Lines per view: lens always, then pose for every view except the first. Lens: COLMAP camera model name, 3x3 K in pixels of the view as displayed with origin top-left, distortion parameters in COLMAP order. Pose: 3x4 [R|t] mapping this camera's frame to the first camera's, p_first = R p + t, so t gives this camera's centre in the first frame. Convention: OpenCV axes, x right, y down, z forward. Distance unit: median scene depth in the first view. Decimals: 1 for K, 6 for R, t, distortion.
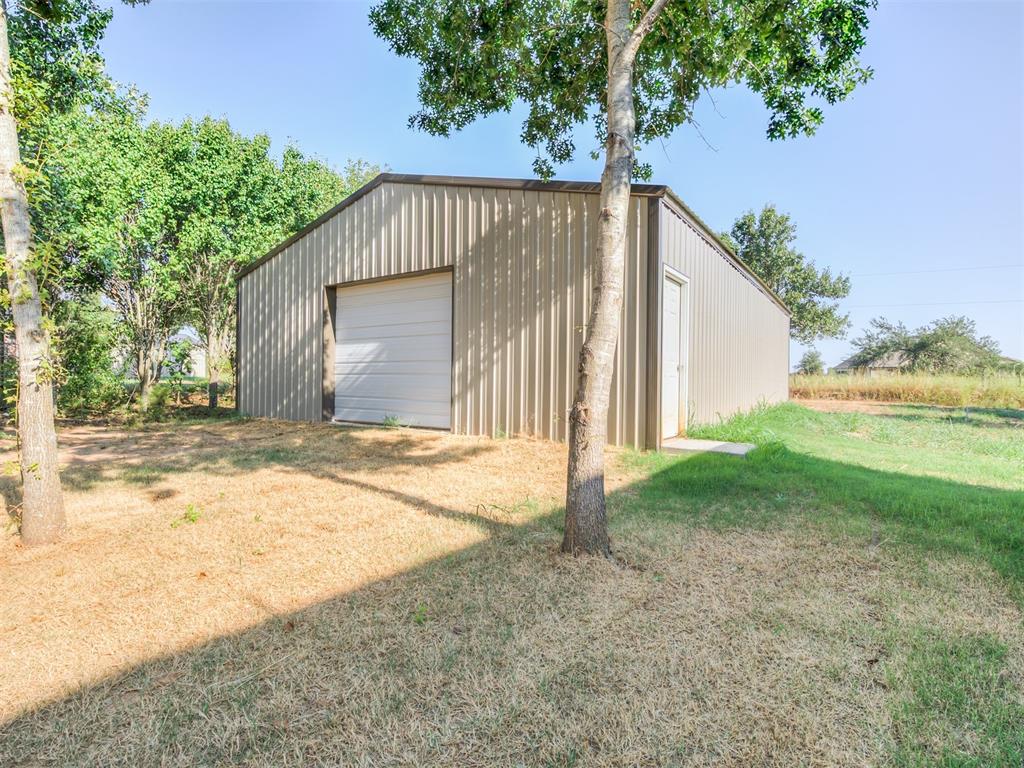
lens RADIAL K [[515.9, 0, 512.0], [0, 515.9, 384.0], [0, 0, 1]] dist [-0.018808, 0.000174]
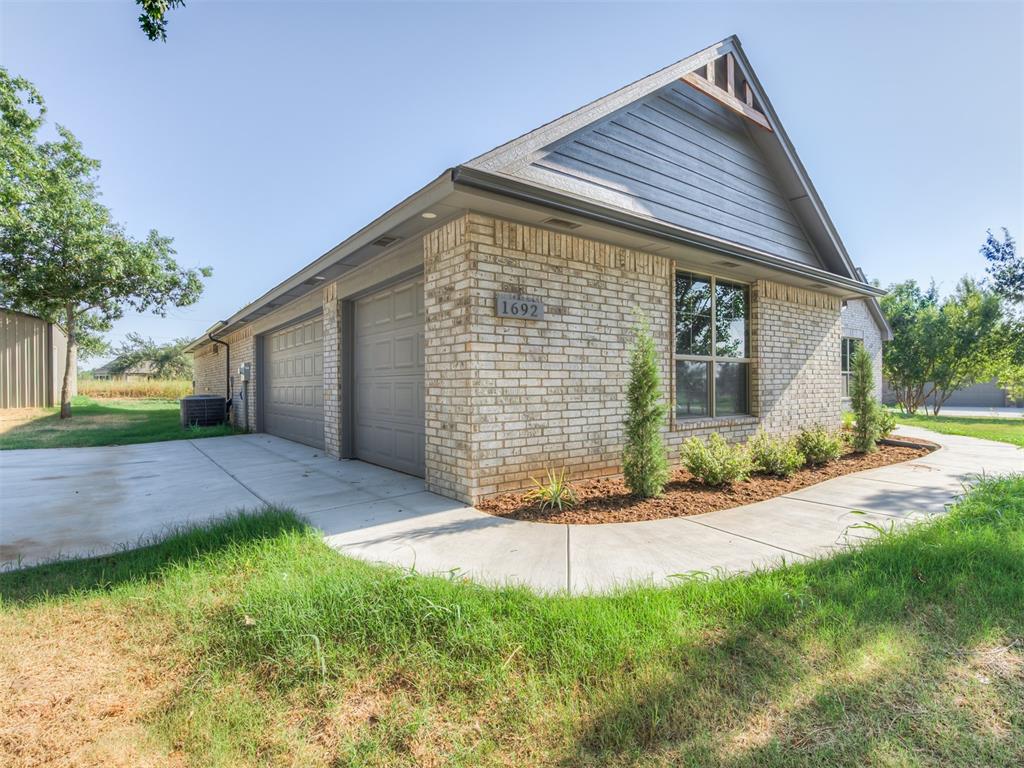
lens RADIAL K [[515.9, 0, 512.0], [0, 515.9, 384.0], [0, 0, 1]] dist [-0.018808, 0.000174]
pose [[0.308780, -0.011020, 0.951070, -0.174197], [0.018458, 0.999814, 0.005592, 0.002432], [-0.950954, 0.015828, 0.308926, -0.251190]]
